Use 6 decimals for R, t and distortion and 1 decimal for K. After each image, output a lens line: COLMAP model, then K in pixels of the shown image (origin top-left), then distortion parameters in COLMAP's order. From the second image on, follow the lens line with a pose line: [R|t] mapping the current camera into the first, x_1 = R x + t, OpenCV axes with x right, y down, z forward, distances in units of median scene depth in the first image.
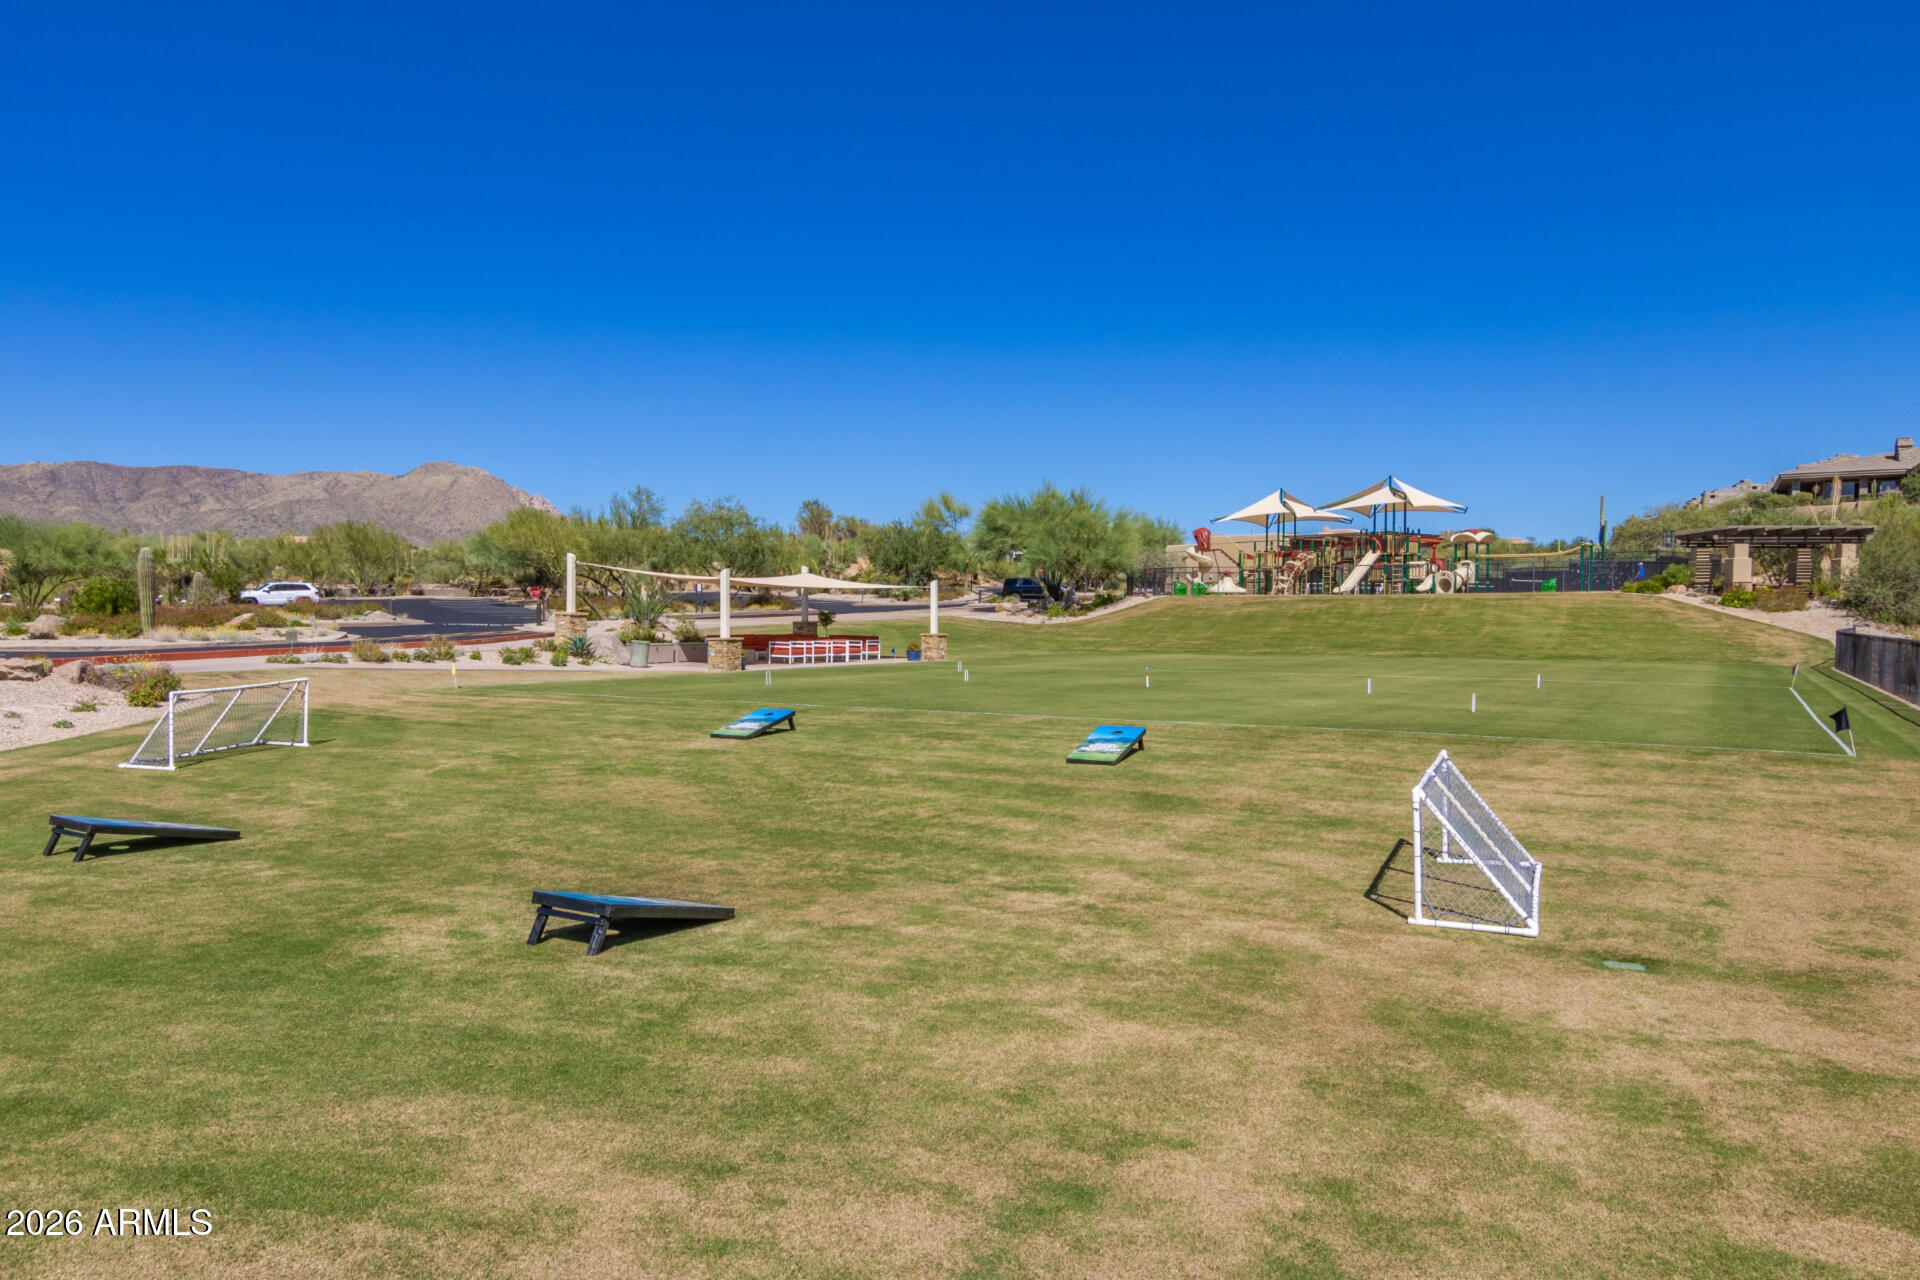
lens RADIAL K [[1344.8, 0, 960.0], [0, 1344.8, 640.0], [0, 0, 1]] dist [-0.004325, -0.000870]
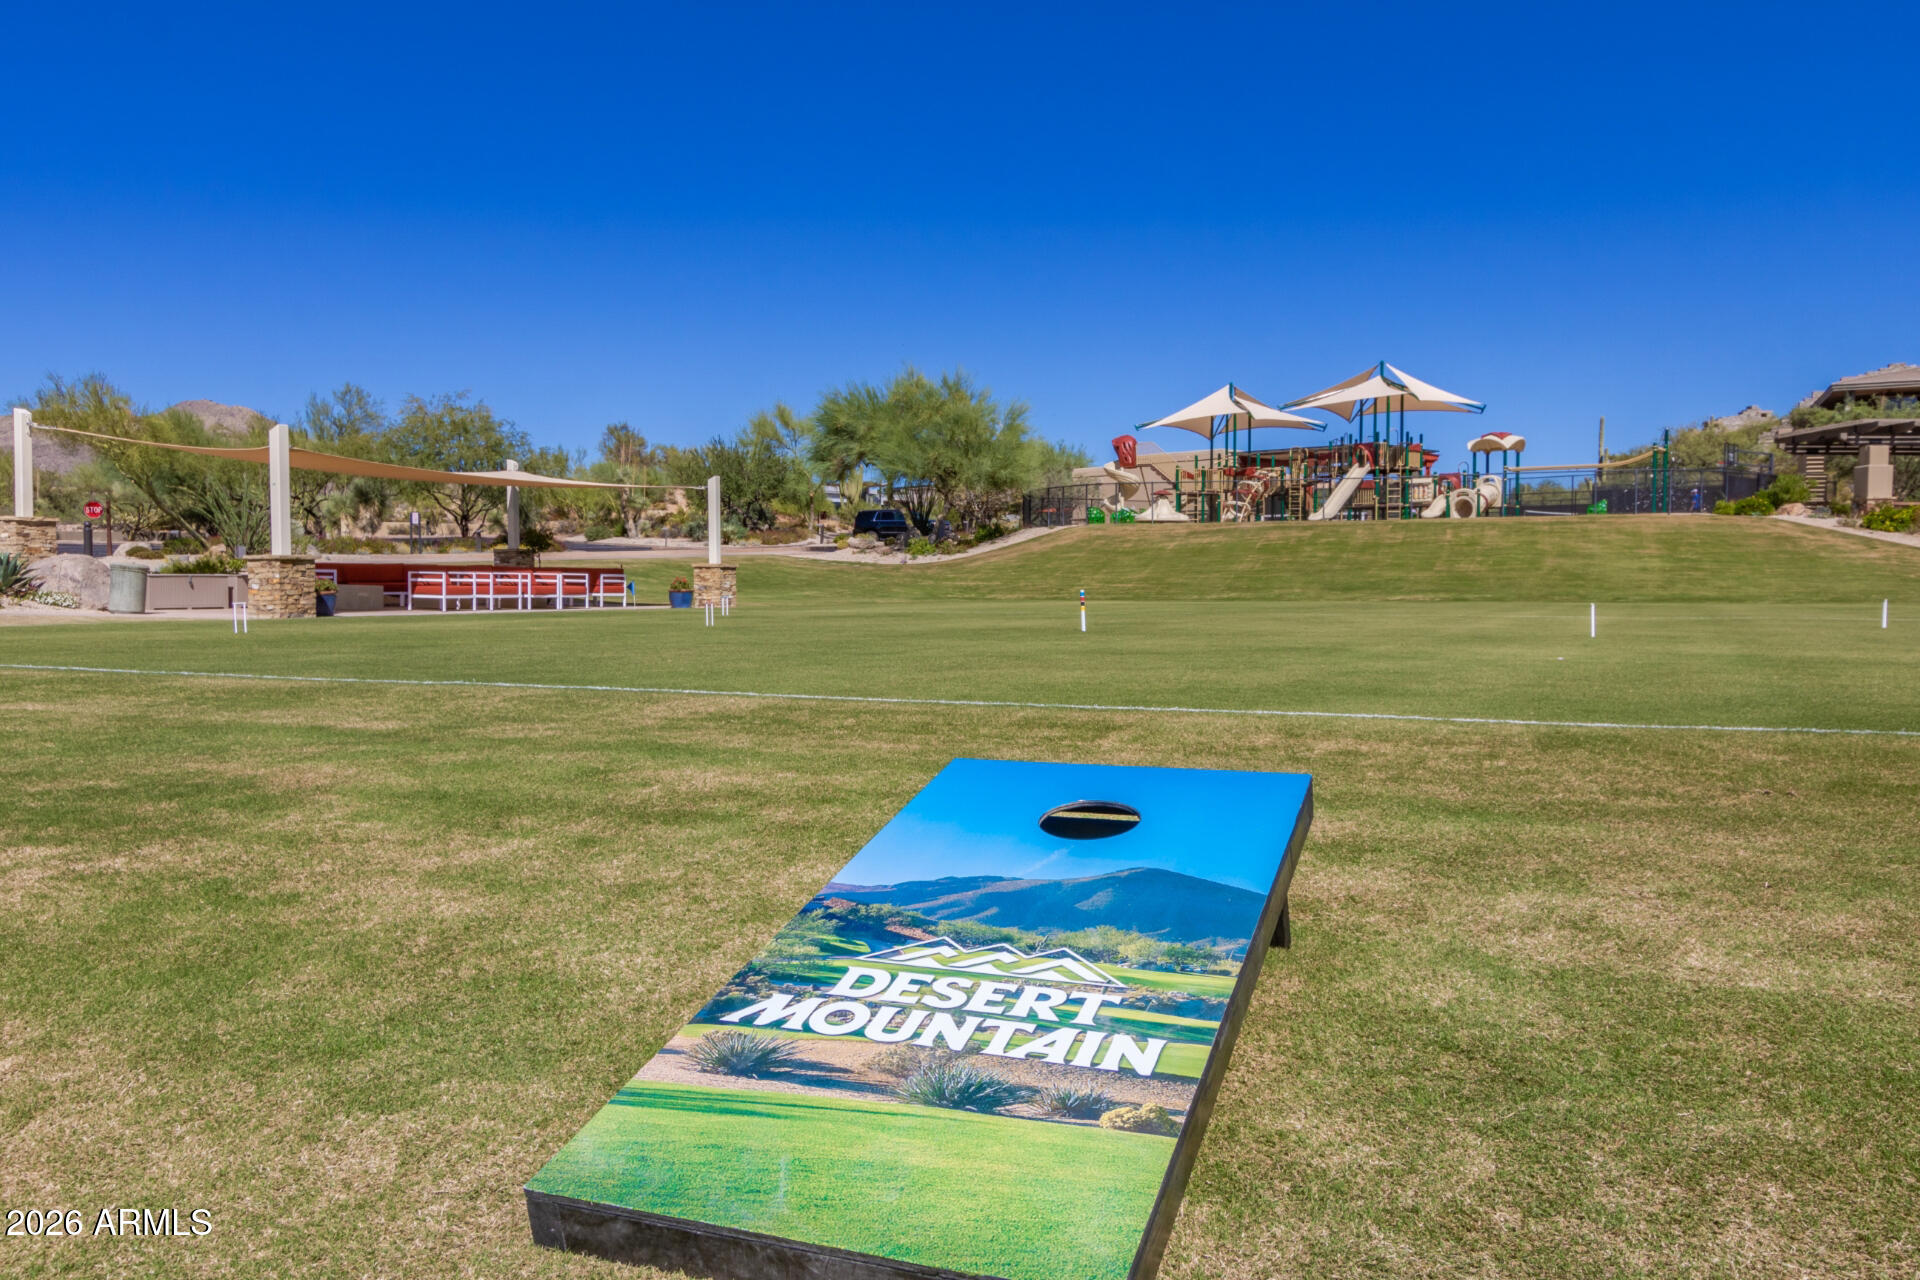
lens RADIAL K [[900.7, 0, 960.0], [0, 900.7, 640.0], [0, 0, 1]] dist [-0.000012, 0.000091]
pose [[0.997482, -0.006183, 0.070655, 0.057640], [0.006711, 0.999951, -0.007249, 0.030656], [-0.070606, 0.007705, 0.997474, 0.533382]]
